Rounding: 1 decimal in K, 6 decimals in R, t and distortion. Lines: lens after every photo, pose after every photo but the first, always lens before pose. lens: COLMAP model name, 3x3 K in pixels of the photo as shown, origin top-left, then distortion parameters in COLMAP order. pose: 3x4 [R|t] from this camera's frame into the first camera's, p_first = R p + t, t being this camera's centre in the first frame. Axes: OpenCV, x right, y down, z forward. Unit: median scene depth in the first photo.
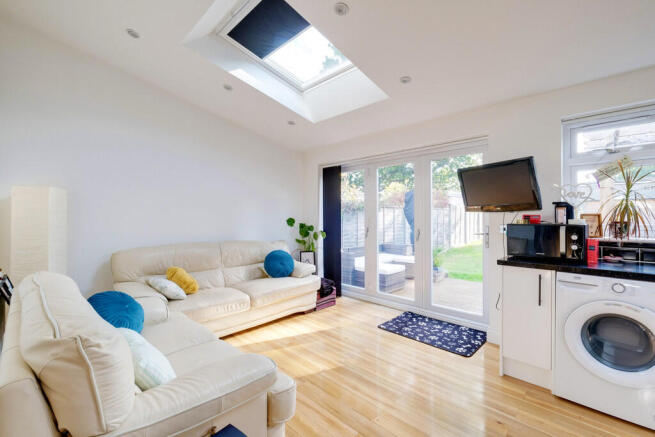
lens RADIAL K [[281.5, 0, 329.4], [0, 281.5, 217.1], [0, 0, 1]] dist [-0.007291, 0.001952]
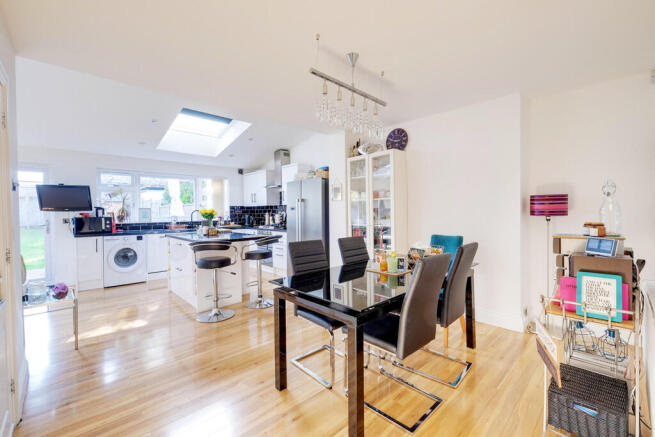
lens RADIAL K [[281.5, 0, 330.8], [0, 281.5, 216.6], [0, 0, 1]] dist [-0.007291, 0.001952]
pose [[0.029012, -0.014575, 0.999473, -1.312583], [0.008722, 0.999859, 0.014328, 0.005745], [-0.999541, 0.008302, 0.029135, -0.874101]]
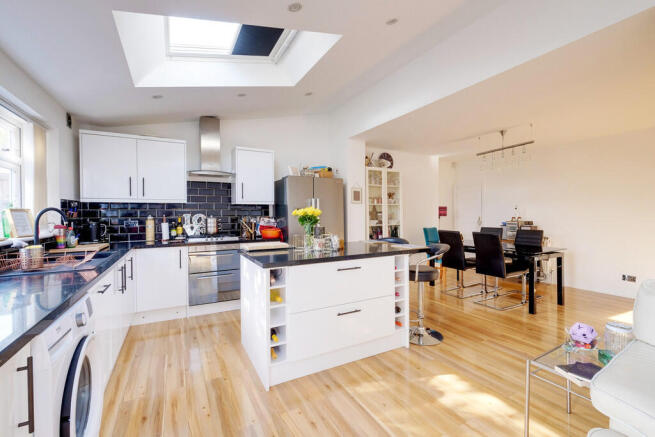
lens RADIAL K [[281.5, 0, 326.7], [0, 281.5, 217.2], [0, 0, 1]] dist [-0.007291, 0.001952]
pose [[-0.955882, 0.006268, 0.293683, 0.188470], [0.009514, 0.999908, 0.009625, 0.002954], [-0.293596, 0.011995, -0.955854, 1.110501]]
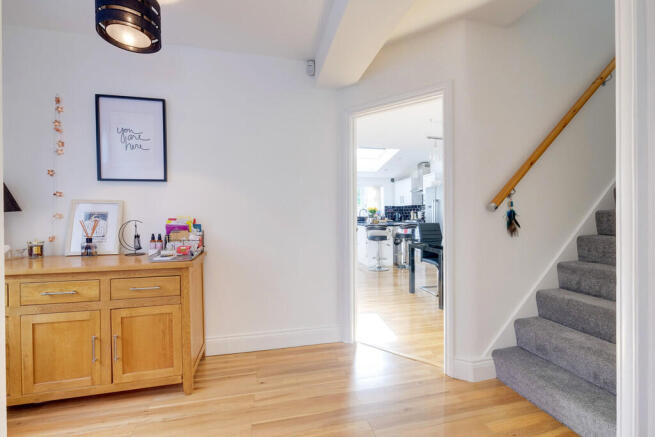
lens RADIAL K [[281.5, 0, 329.3], [0, 281.5, 218.1], [0, 0, 1]] dist [-0.007291, 0.001952]
pose [[0.528501, -0.009953, 0.848874, -2.250630], [0.004352, 0.999950, 0.009015, 0.062033], [-0.848922, -0.001071, 0.528518, -1.192380]]
